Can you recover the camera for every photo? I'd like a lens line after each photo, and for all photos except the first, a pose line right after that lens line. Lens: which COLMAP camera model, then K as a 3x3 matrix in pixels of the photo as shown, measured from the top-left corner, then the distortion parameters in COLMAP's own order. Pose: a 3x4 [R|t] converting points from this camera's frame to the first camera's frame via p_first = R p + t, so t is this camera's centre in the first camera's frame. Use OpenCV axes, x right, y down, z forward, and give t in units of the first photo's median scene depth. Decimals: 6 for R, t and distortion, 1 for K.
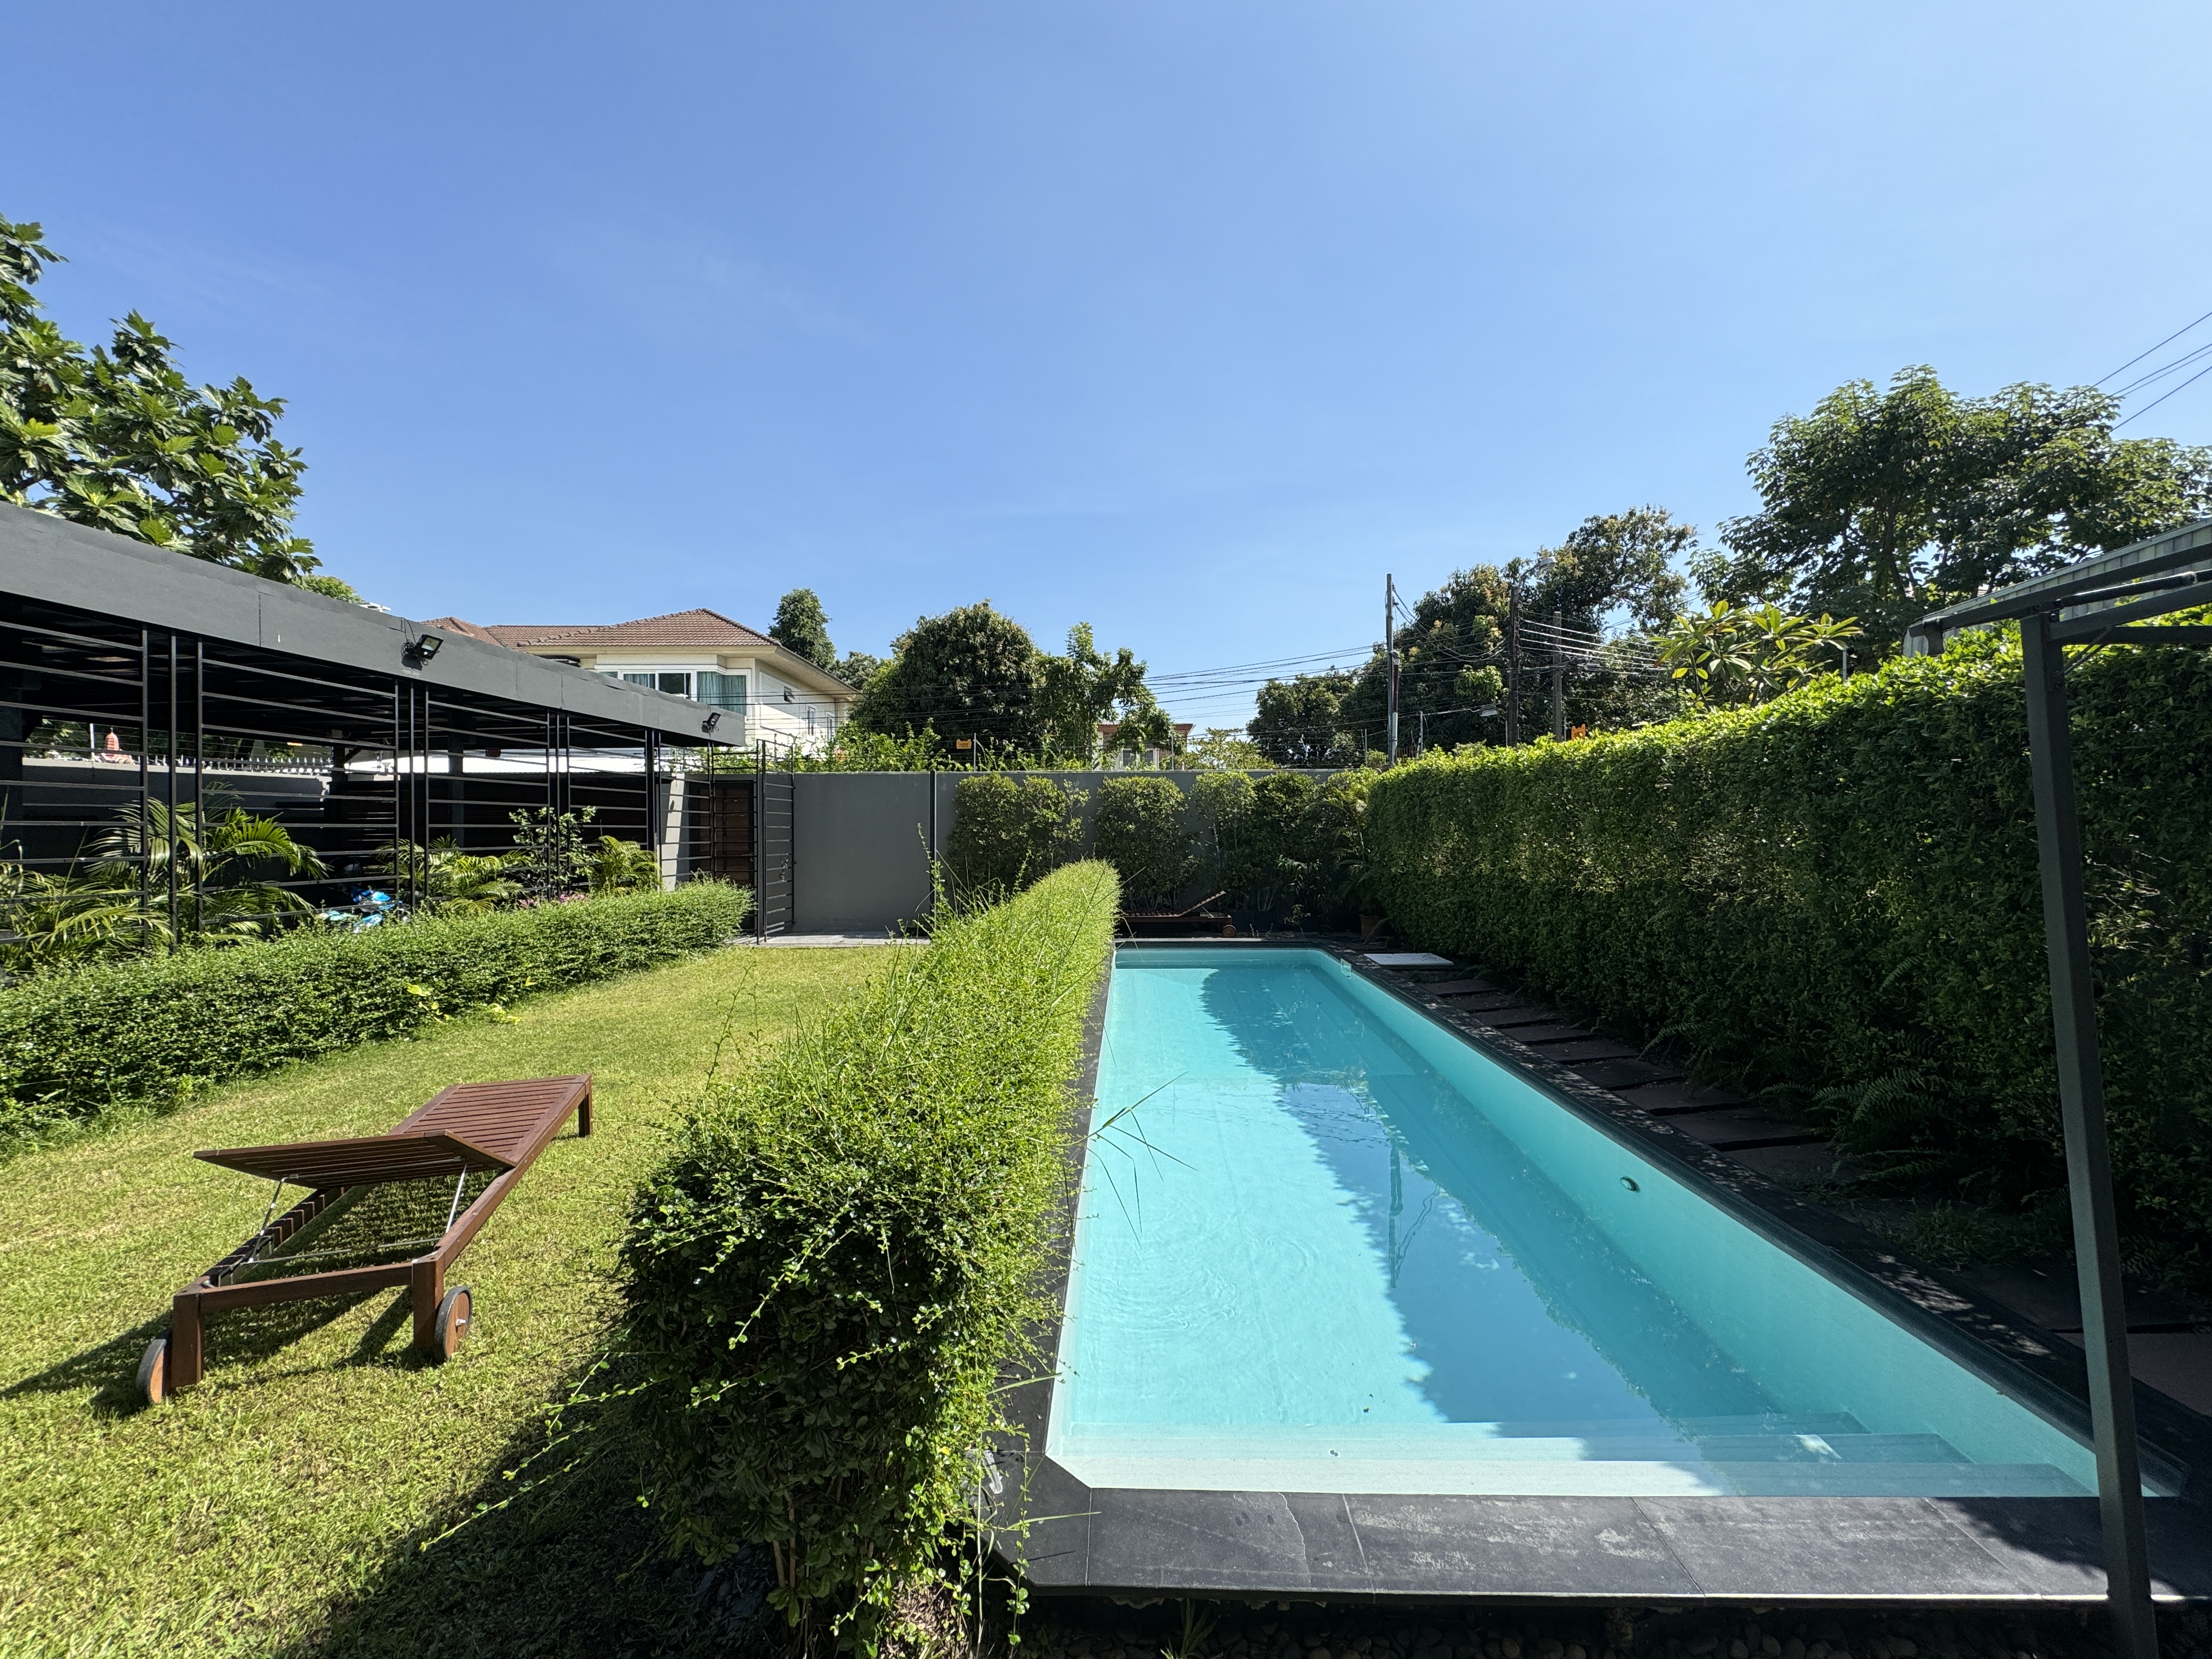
lens RADIAL K [[885.5, 0, 1109.0], [0, 885.5, 834.7], [0, 0, 1]] dist [0.000615, 0.000361]
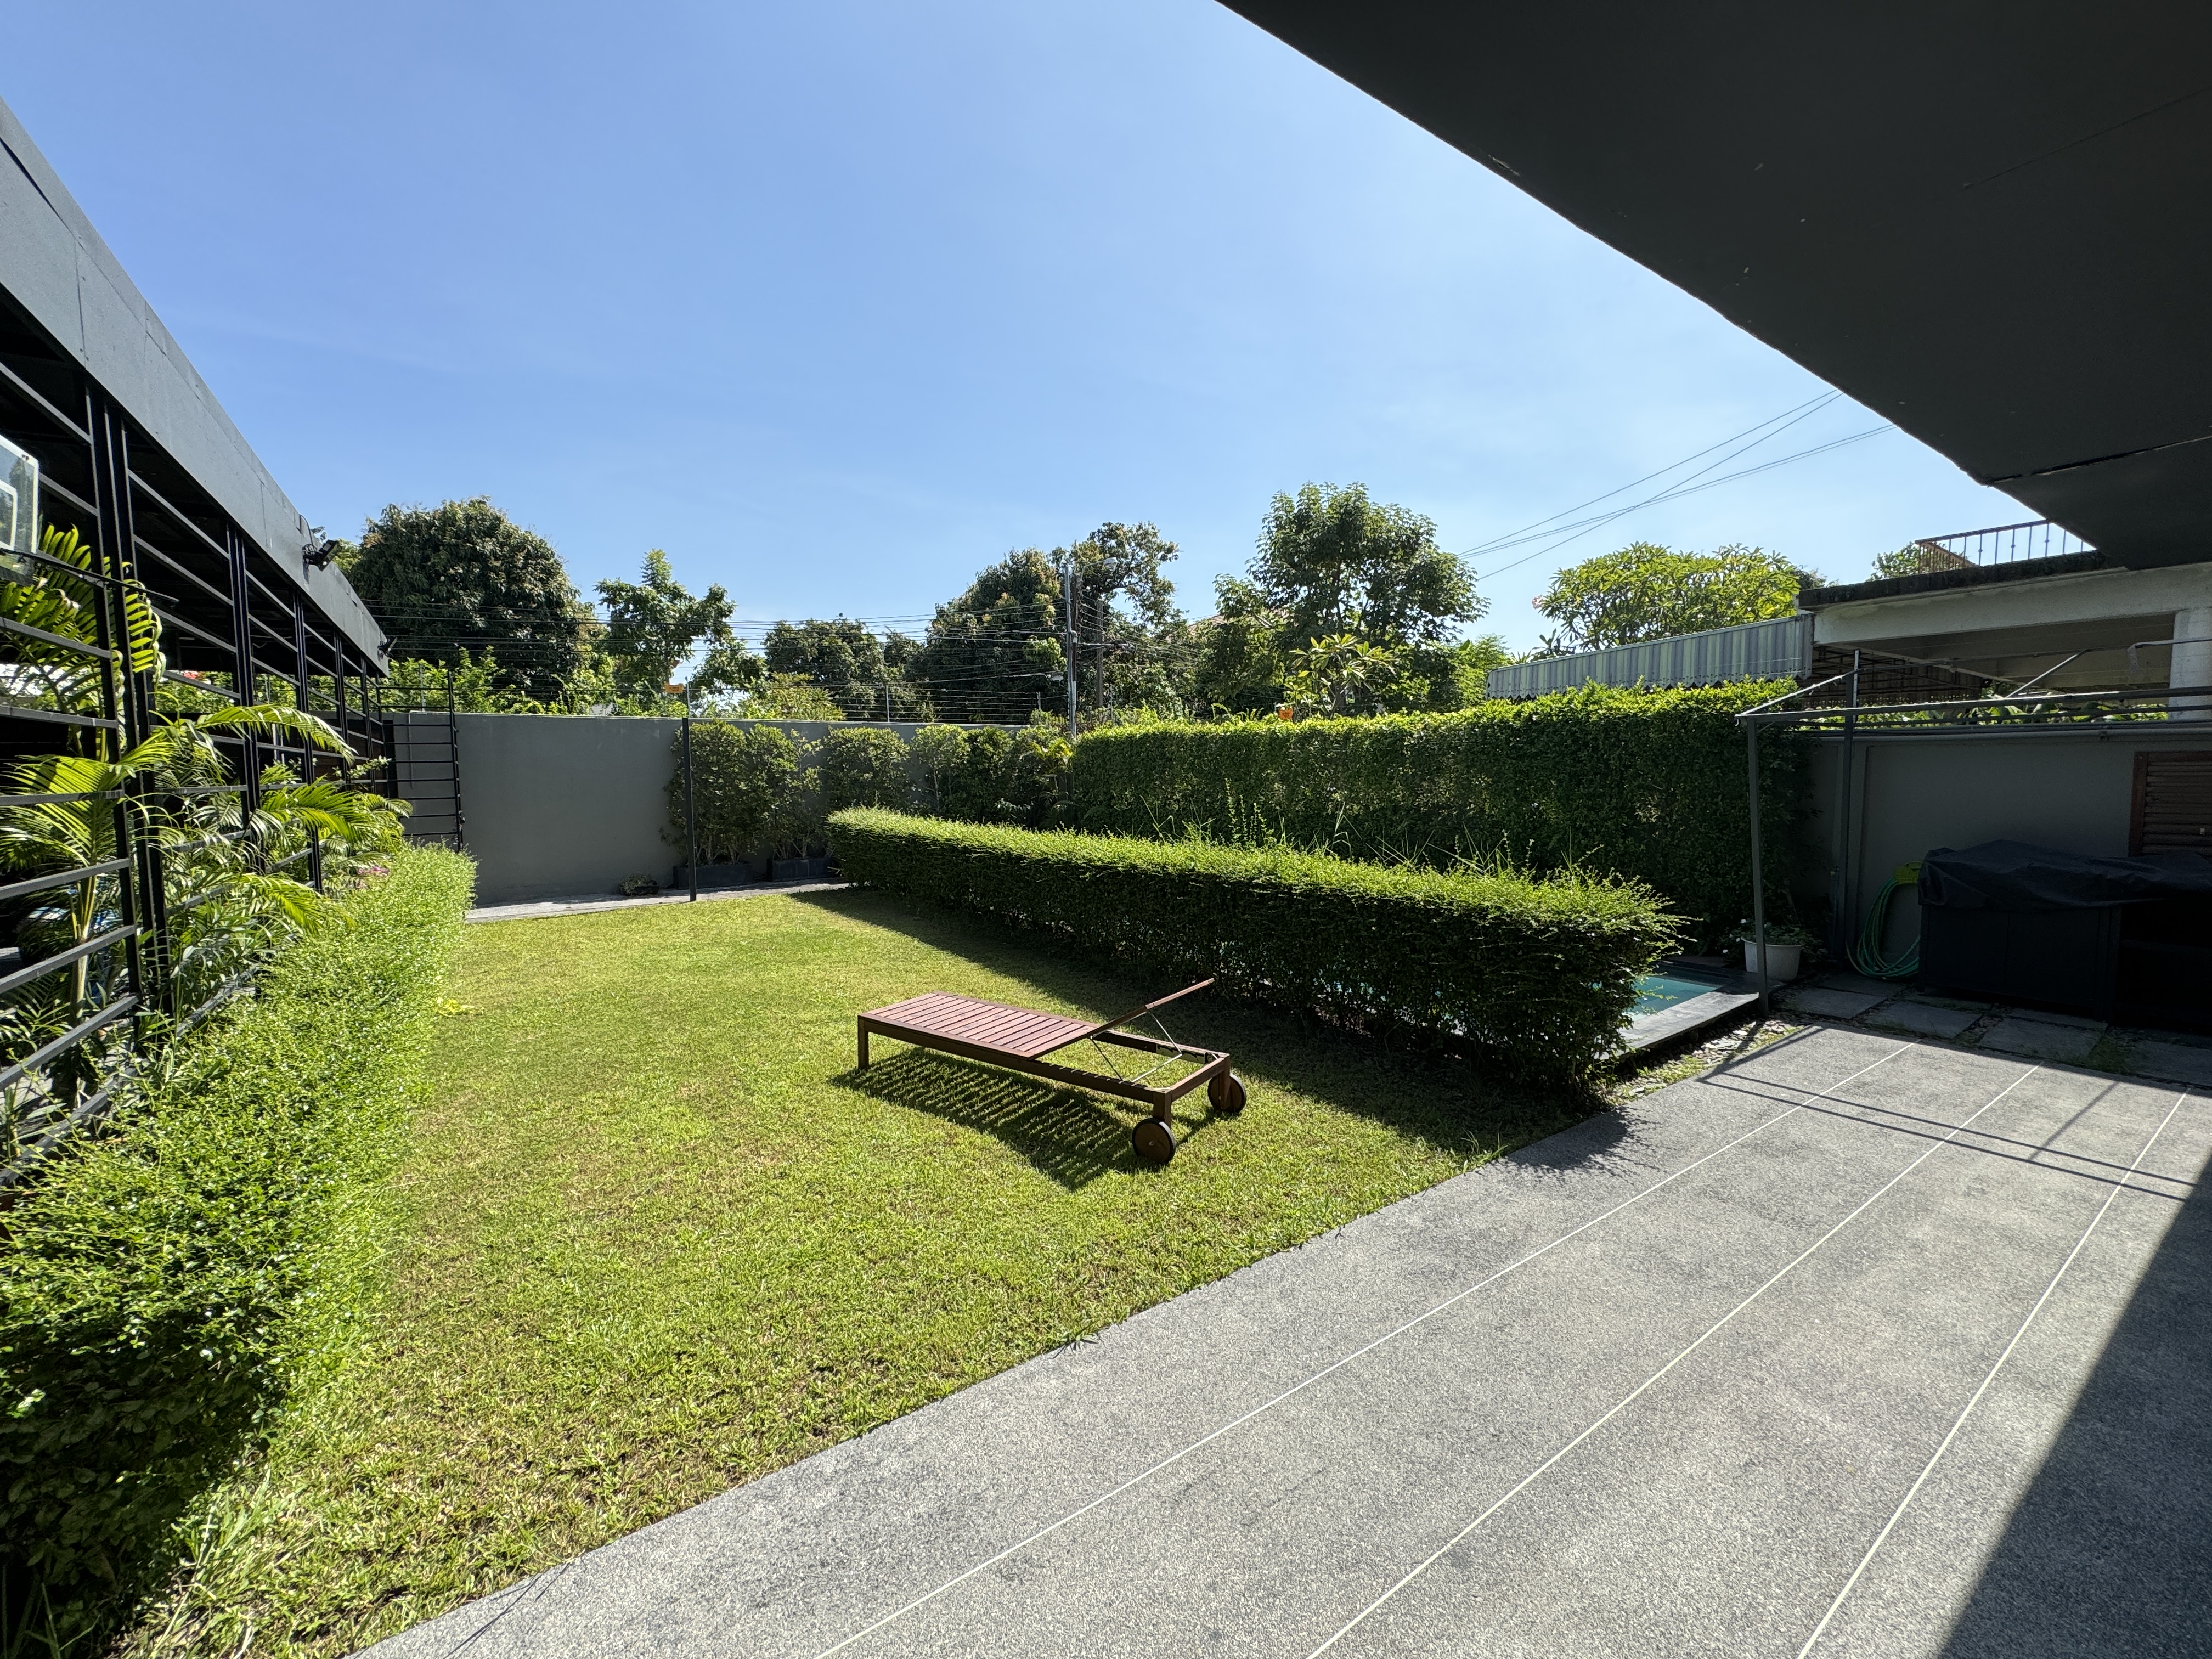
lens RADIAL K [[885.5, 0, 1109.0], [0, 885.5, 834.7], [0, 0, 1]] dist [0.000615, 0.000361]
pose [[0.798528, -0.048779, 0.599978, -0.225347], [0.010540, 0.997692, 0.067086, -0.003655], [-0.601865, -0.047247, 0.797199, -0.016630]]
